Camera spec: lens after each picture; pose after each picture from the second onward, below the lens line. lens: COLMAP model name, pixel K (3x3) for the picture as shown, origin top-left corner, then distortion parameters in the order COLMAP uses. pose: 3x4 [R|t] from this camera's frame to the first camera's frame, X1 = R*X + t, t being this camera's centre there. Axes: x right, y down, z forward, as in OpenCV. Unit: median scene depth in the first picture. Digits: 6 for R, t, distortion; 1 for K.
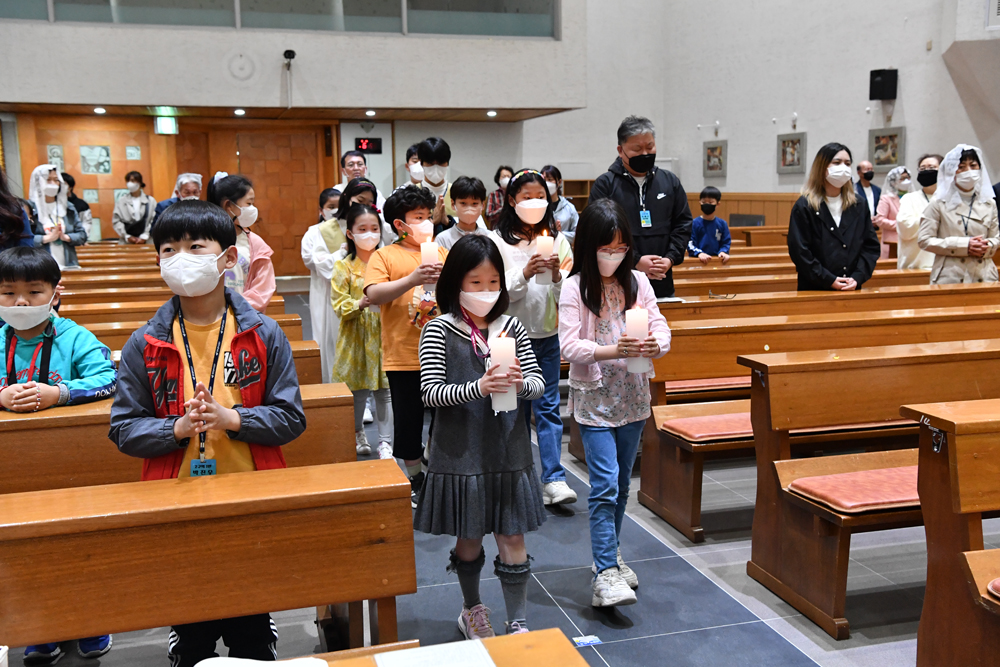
lens RADIAL K [[974.7, 0, 501.3], [0, 974.7, 340.9], [0, 0, 1]] dist [0.045162, 0.000000]
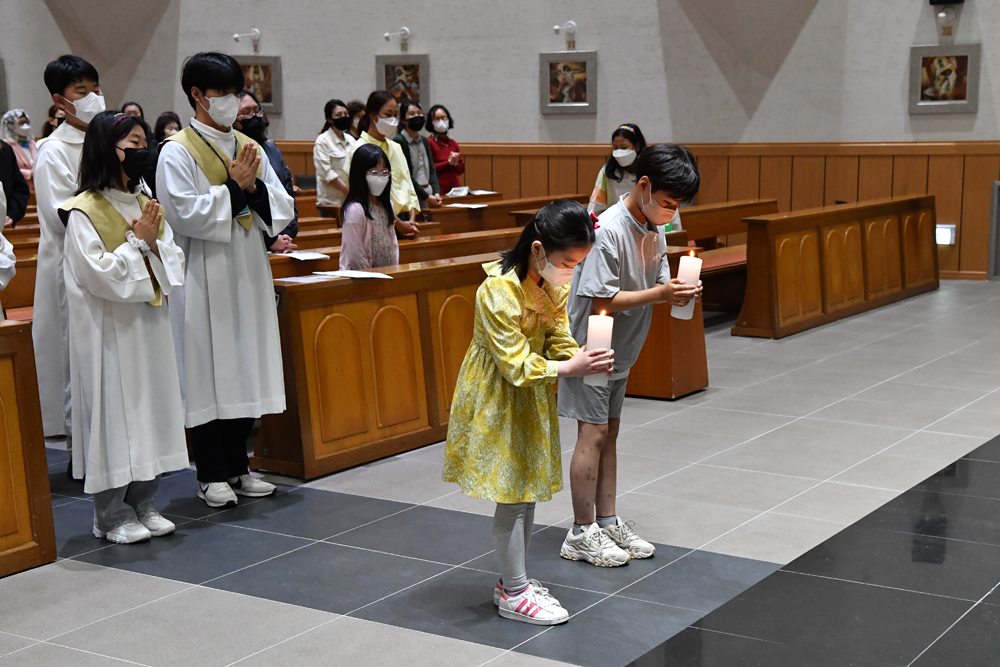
lens RADIAL K [[1563.3, 0, 552.7], [0, 1563.3, 358.9], [0, 0, 1]] dist [0.180946, 0.000000]
pose [[0.742945, -0.091519, 0.663067, -0.180906], [0.099225, 0.994722, 0.026117, 0.050087], [-0.661958, 0.046390, 0.748104, -0.340296]]
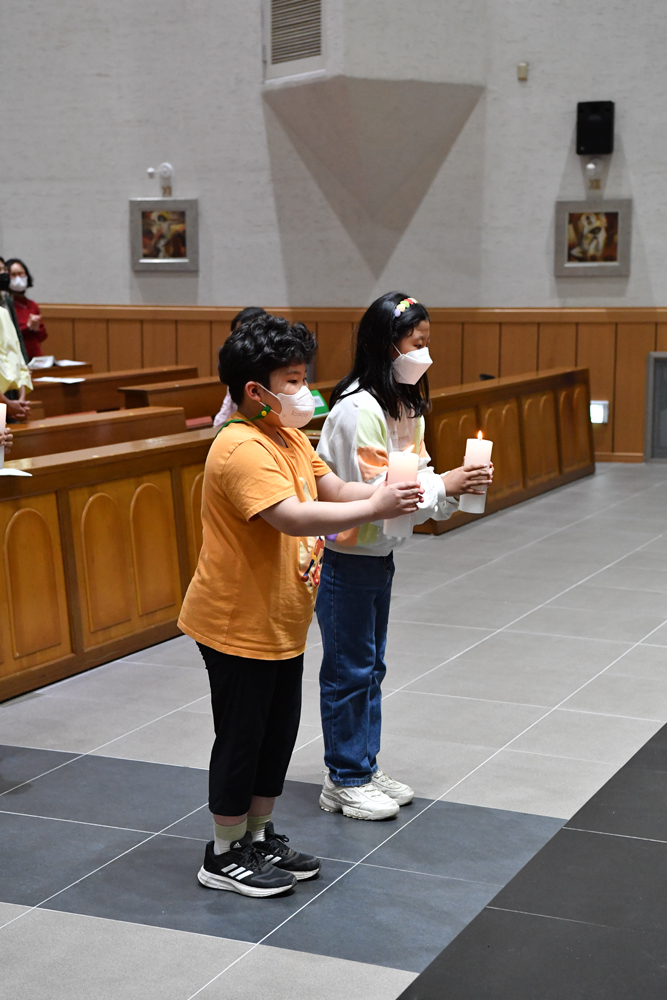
lens RADIAL K [[1793.6, 0, 342.6], [0, 1793.6, 494.7], [0, 0, 1]] dist [0.301884, 0.000000]
pose [[0.639979, -0.080288, 0.764186, -0.198964], [0.109666, 0.993889, 0.012580, 0.038952], [-0.760526, 0.075754, 0.644873, -0.295983]]
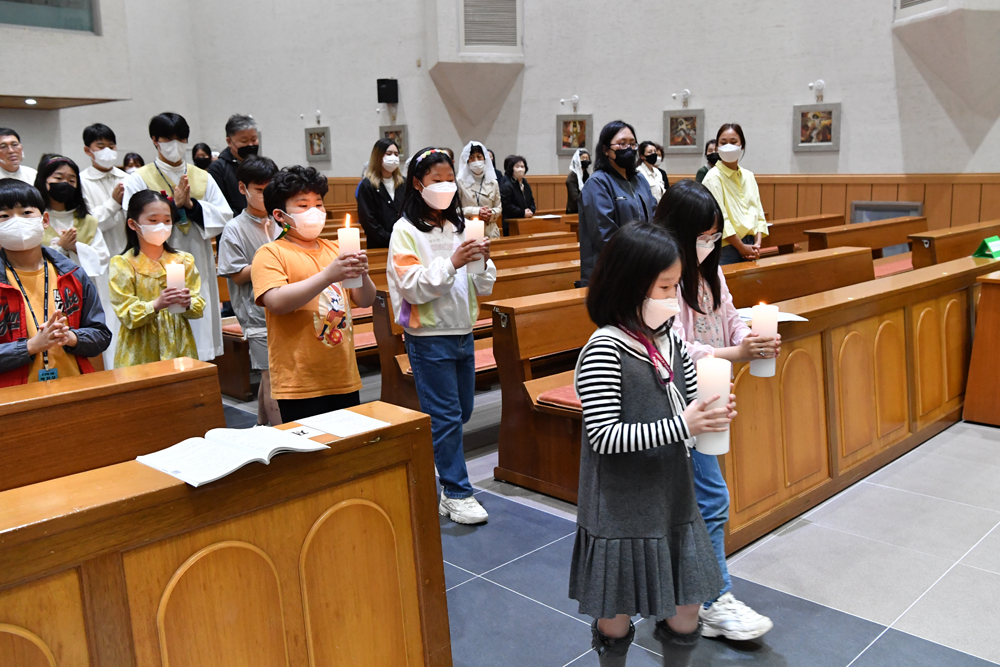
lens RADIAL K [[913.9, 0, 520.6], [0, 913.9, 294.6], [0, 0, 1]] dist [-0.005266, 0.000000]
pose [[0.862501, -0.070276, 0.501152, -0.066265], [0.082279, 0.996608, -0.001852, 0.013494], [-0.499322, 0.042832, 0.865357, -0.077822]]
